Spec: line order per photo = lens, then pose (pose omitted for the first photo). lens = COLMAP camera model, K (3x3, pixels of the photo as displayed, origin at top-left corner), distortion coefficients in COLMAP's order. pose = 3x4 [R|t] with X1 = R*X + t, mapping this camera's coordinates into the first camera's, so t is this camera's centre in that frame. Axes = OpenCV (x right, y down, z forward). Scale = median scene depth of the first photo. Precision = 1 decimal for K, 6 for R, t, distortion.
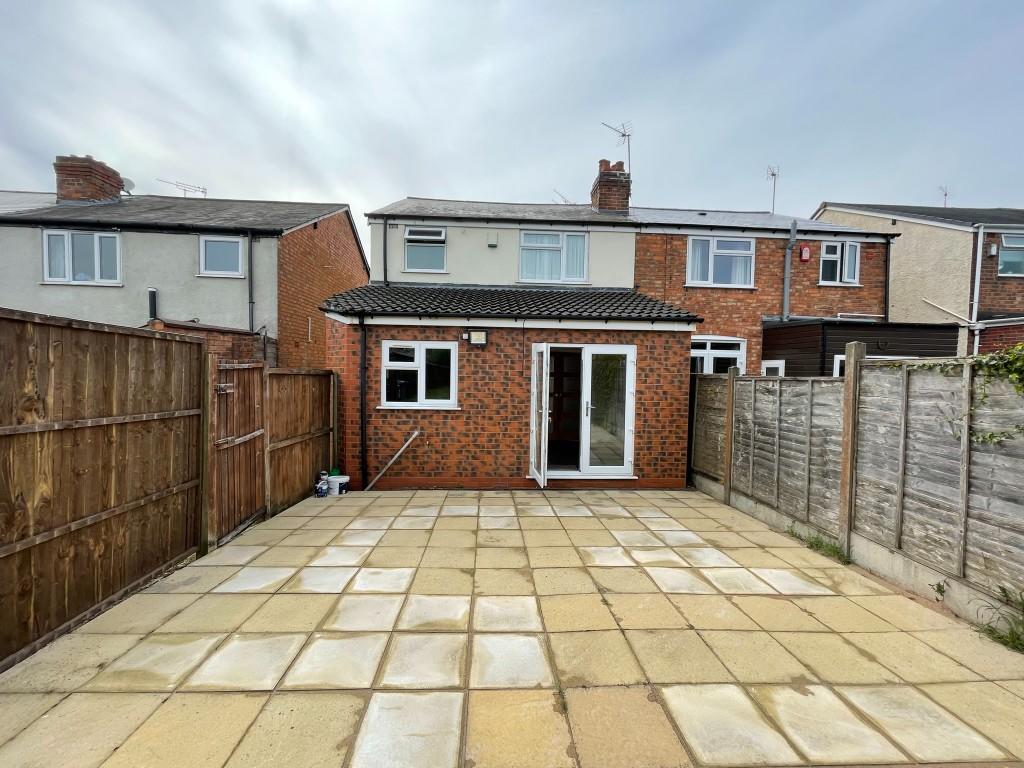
lens RADIAL K [[412.0, 0, 510.2], [0, 412.0, 387.9], [0, 0, 1]] dist [0.002186, -0.000080]
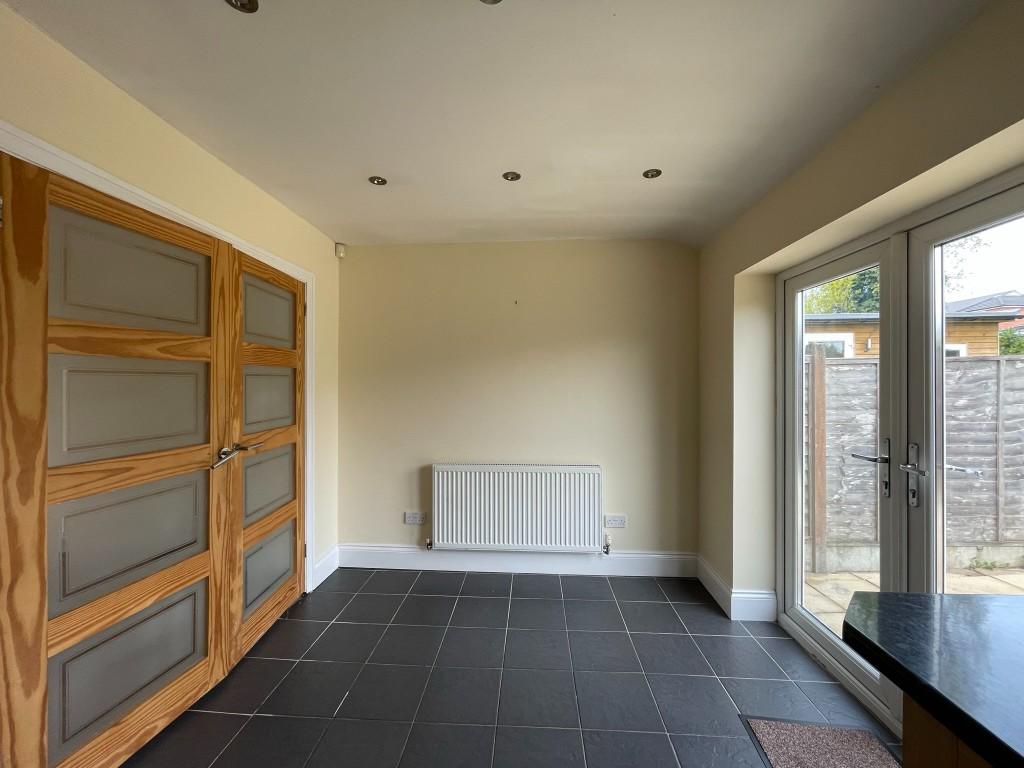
lens RADIAL K [[412.0, 0, 509.9], [0, 412.0, 384.0], [0, 0, 1]] dist [0.002186, -0.000080]
pose [[0.114652, -0.017484, 0.993252, -0.151775], [0.025278, 0.999573, 0.014677, -0.008819], [-0.993084, 0.023425, 0.115045, 1.754015]]
